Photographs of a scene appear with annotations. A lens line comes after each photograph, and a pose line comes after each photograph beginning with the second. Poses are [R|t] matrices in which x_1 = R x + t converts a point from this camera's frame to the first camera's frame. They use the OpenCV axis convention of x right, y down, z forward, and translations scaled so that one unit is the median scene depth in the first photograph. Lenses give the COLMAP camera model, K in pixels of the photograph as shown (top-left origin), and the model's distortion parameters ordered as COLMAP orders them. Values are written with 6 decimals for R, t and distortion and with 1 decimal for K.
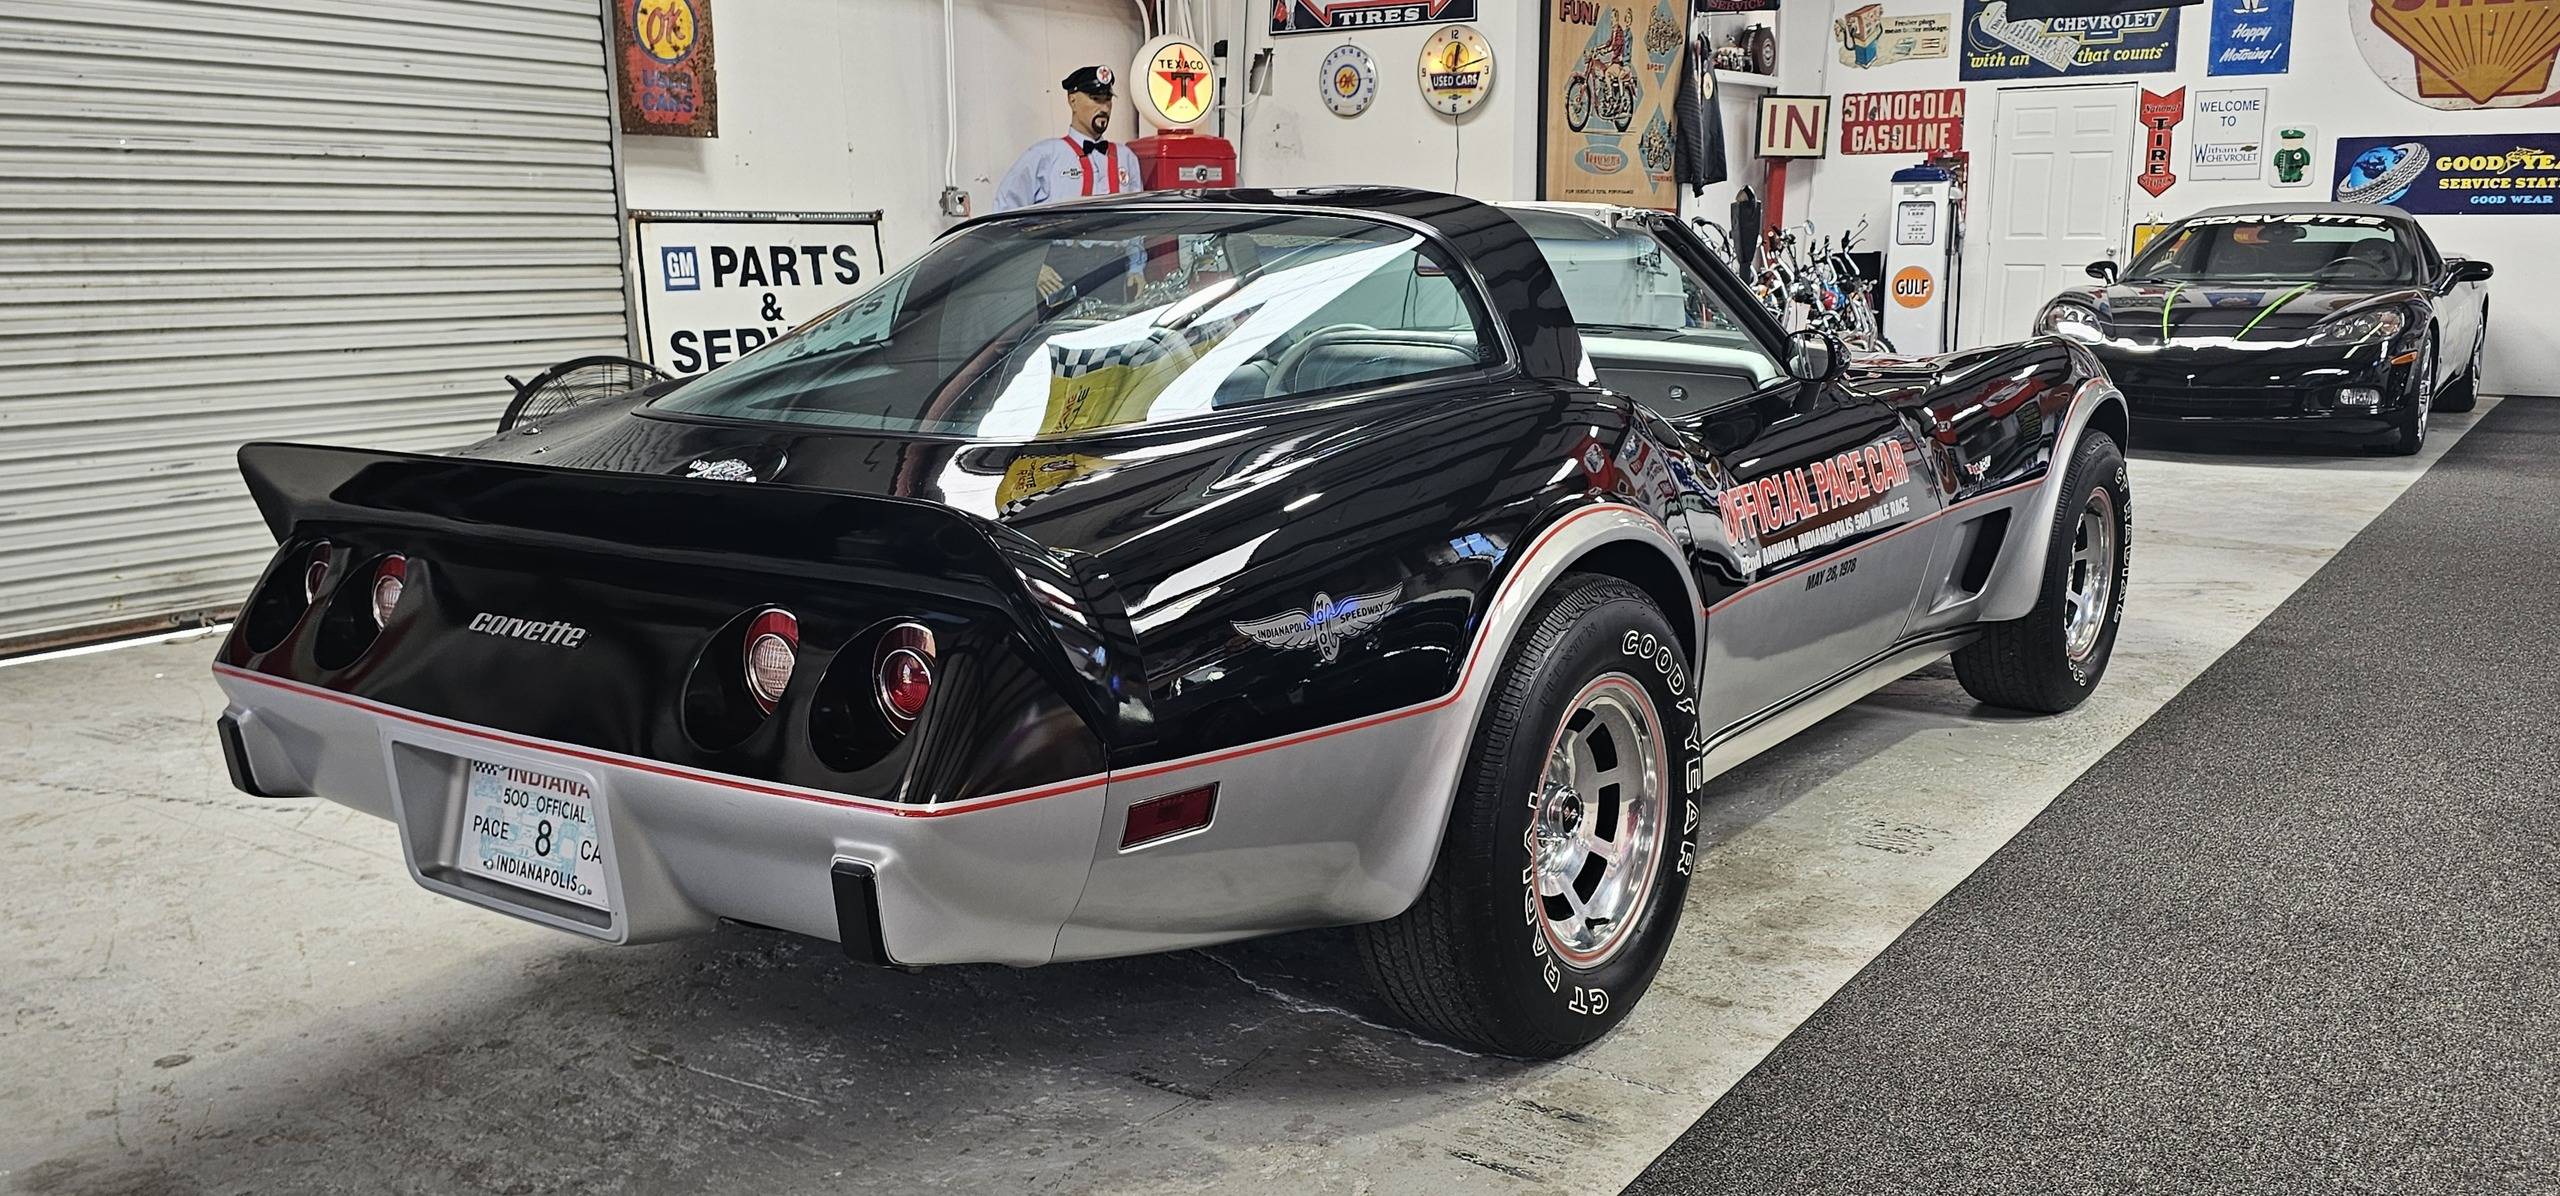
lens RADIAL K [[2060.4, 0, 1332.6], [0, 2060.4, 620.5], [0, 0, 1]] dist [0.065143, -0.065390]
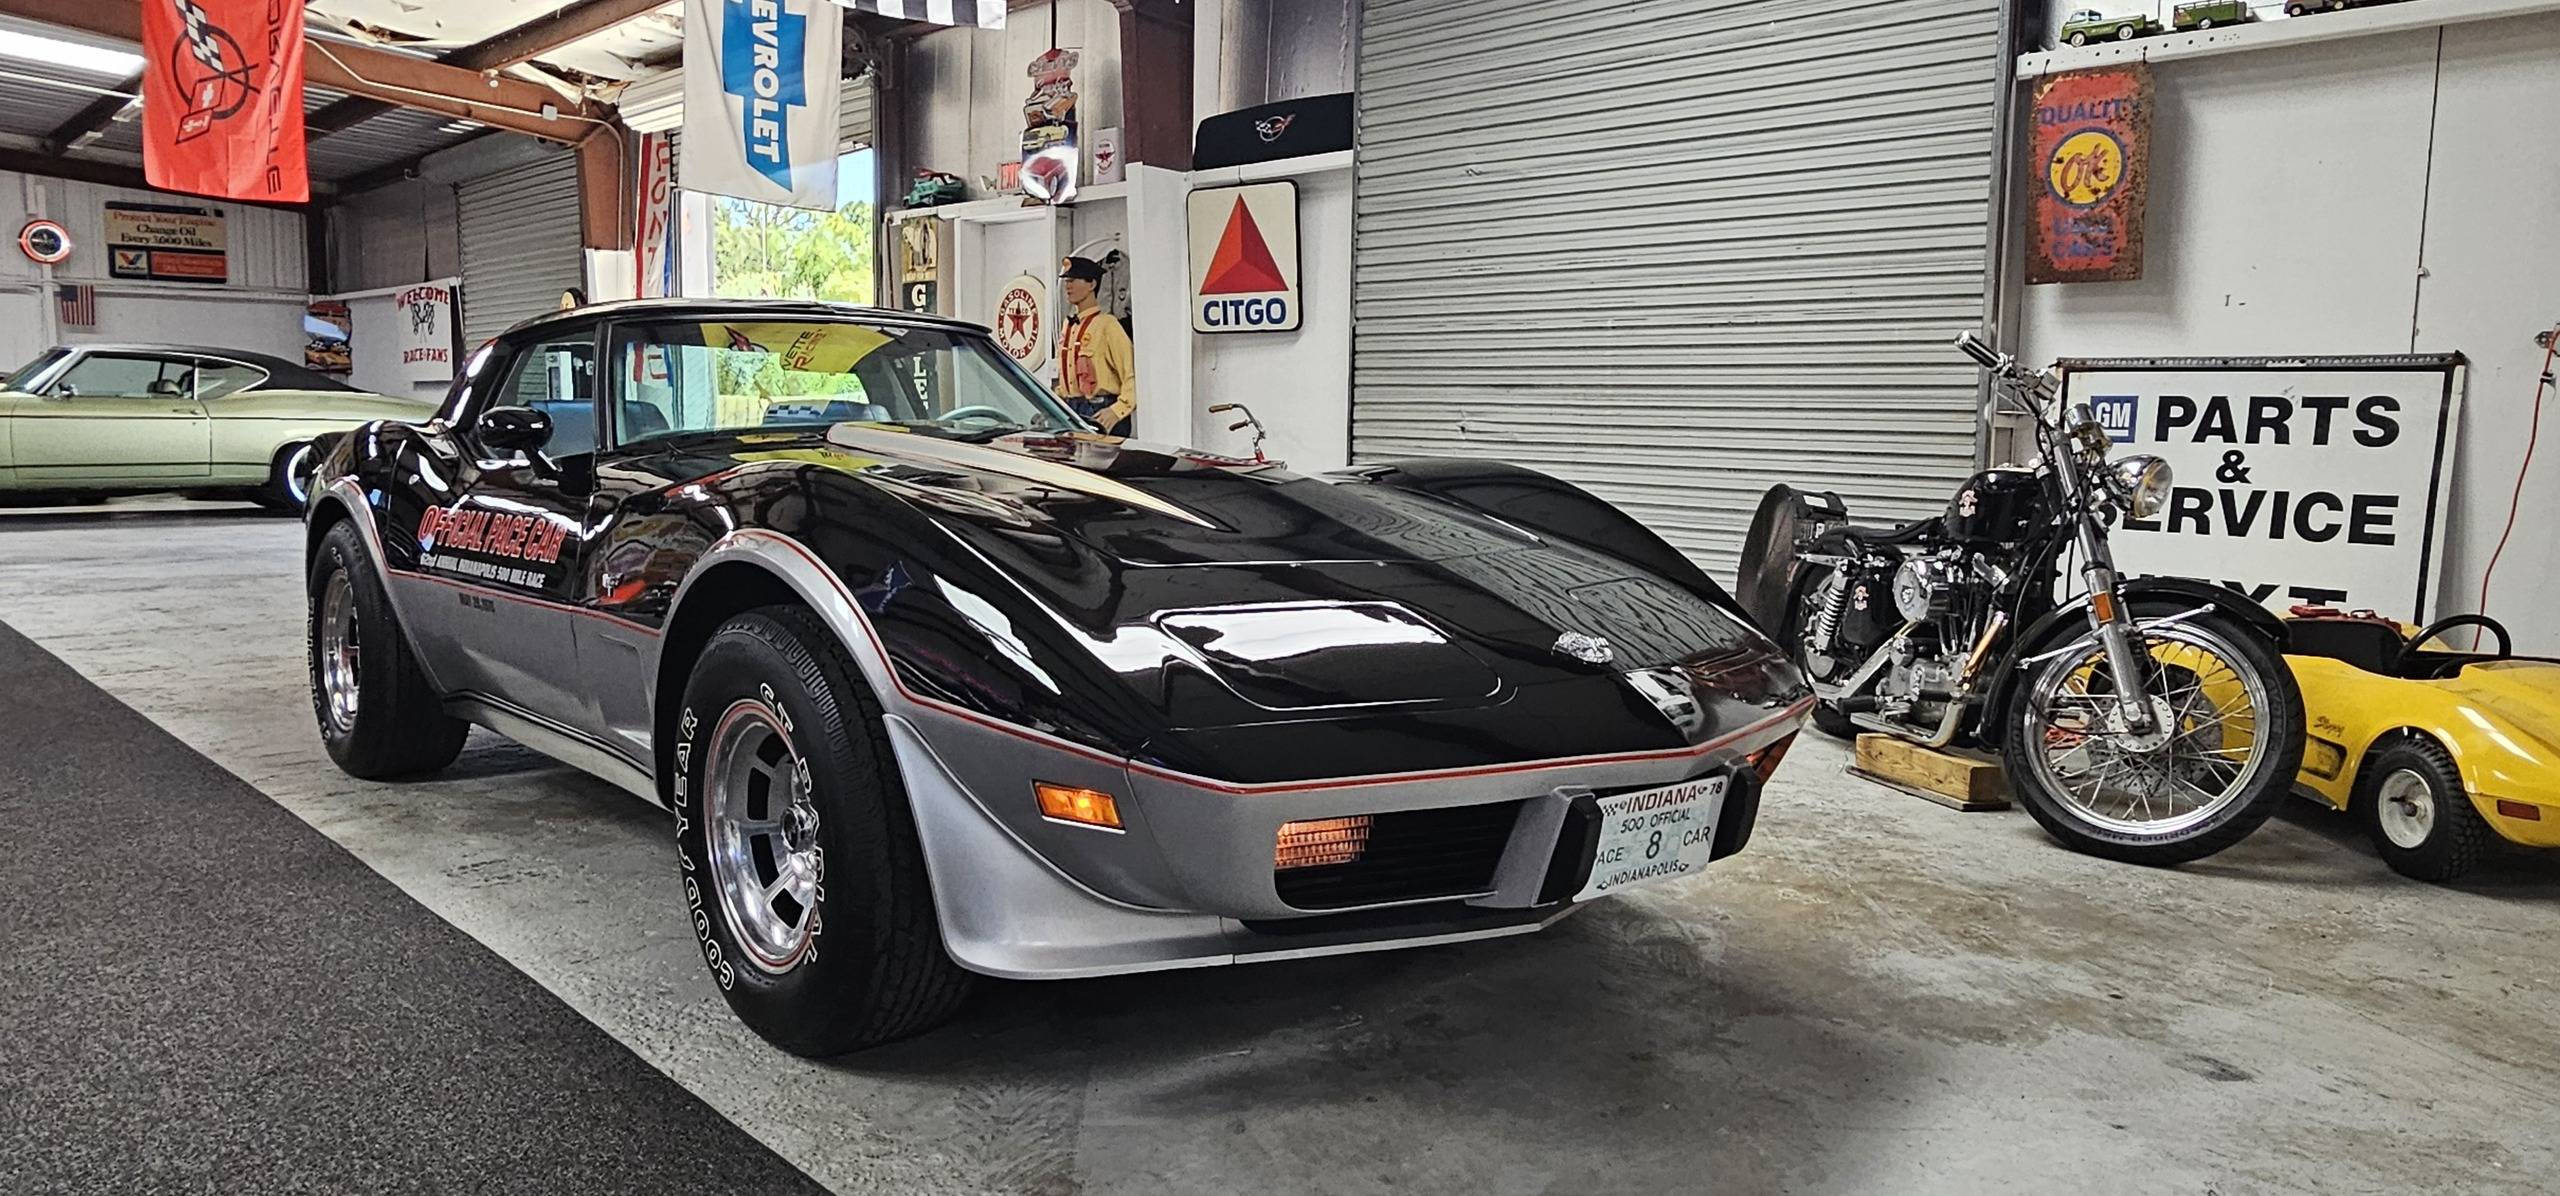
lens RADIAL K [[1715.7, 0, 1279.3], [0, 1715.7, 615.3], [0, 0, 1]] dist [-0.000635, 0.001587]
pose [[-0.249043, 0.111929, -0.962003, 0.535337], [-0.196922, 0.966698, 0.163454, -0.133498], [0.948261, 0.230147, -0.218708, 0.815854]]
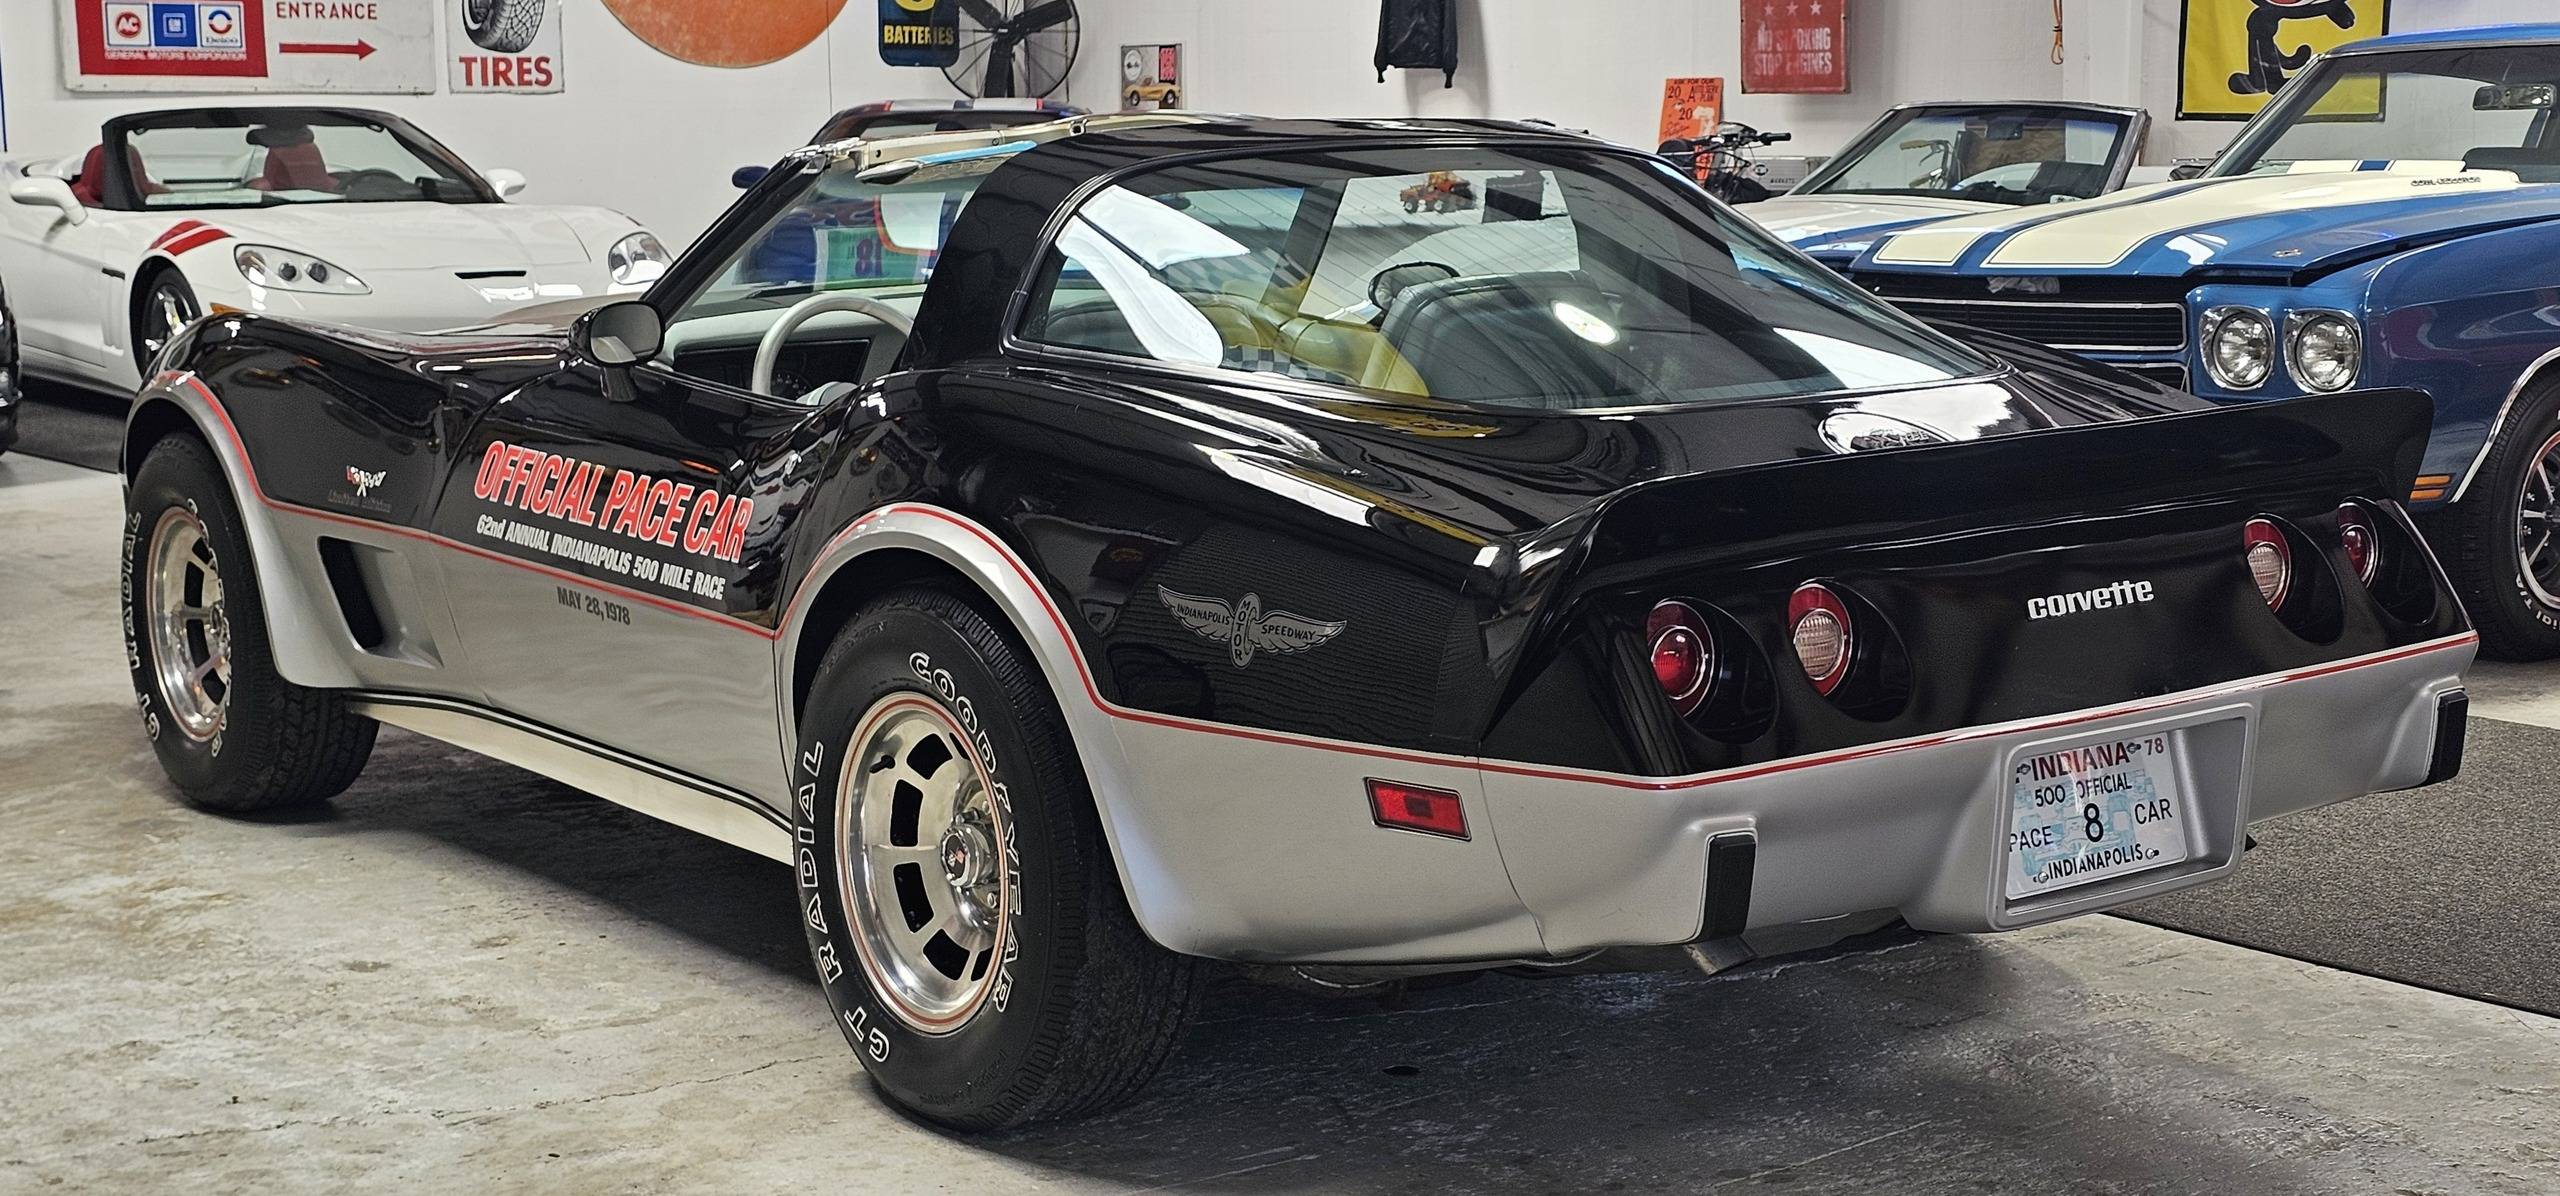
lens RADIAL K [[3507.4, 0, 1372.7], [0, 3507.4, 642.1], [0, 0, 1]] dist [0.084528, 0.000000]
pose [[0.300159, -0.152208, 0.941667, -0.644625], [0.189553, 0.977017, 0.097502, -0.063059], [-0.934866, 0.149230, 0.322112, 0.255320]]
